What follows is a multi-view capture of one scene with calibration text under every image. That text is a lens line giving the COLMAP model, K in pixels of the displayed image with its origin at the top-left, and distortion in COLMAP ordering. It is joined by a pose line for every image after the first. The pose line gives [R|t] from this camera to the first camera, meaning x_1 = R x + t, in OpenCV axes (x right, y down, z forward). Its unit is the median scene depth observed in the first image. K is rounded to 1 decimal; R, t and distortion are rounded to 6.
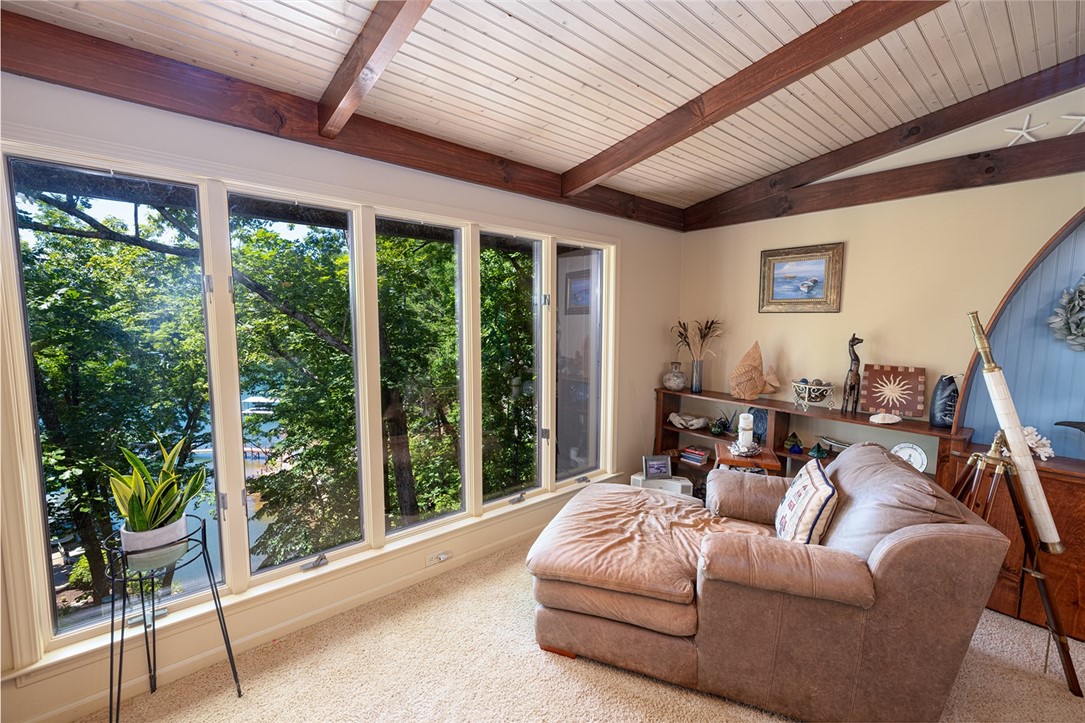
lens RADIAL K [[456.0, 0, 546.2], [0, 456.0, 363.2], [0, 0, 1]] dist [0.000979, -0.000287]
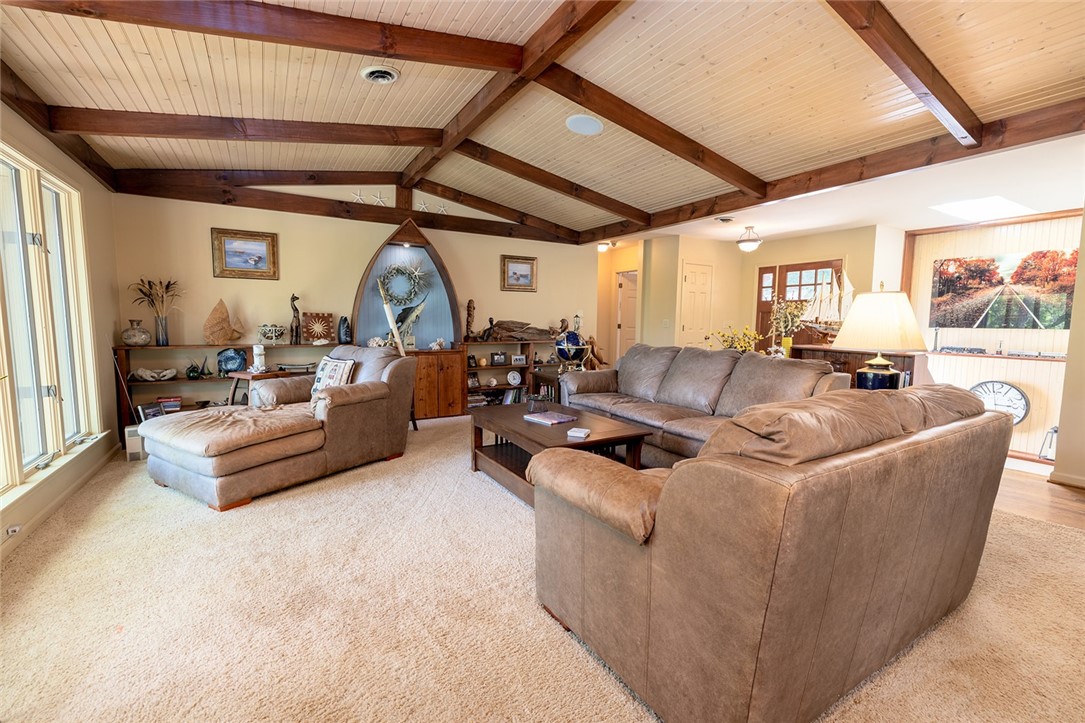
lens RADIAL K [[456.0, 0, 541.1], [0, 456.0, 364.3], [0, 0, 1]] dist [0.000979, -0.000287]
pose [[0.177656, -0.101272, 0.978868, -0.750223], [0.086806, 0.992426, 0.086921, 0.115692], [-0.980257, 0.069530, 0.185101, -0.122599]]
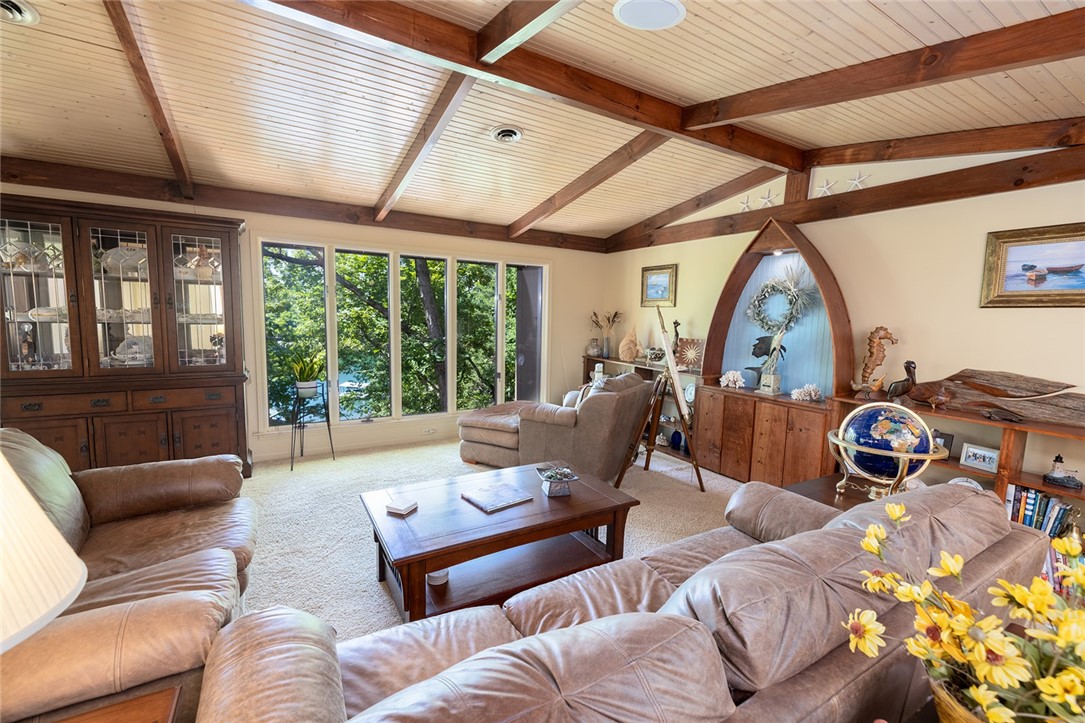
lens RADIAL K [[456.0, 0, 541.3], [0, 456.0, 364.1], [0, 0, 1]] dist [0.000979, -0.000287]
pose [[0.984744, 0.036638, -0.170110, 0.478551], [-0.035038, 0.999309, 0.012400, 0.092171], [0.170447, -0.006250, 0.985347, -0.710158]]
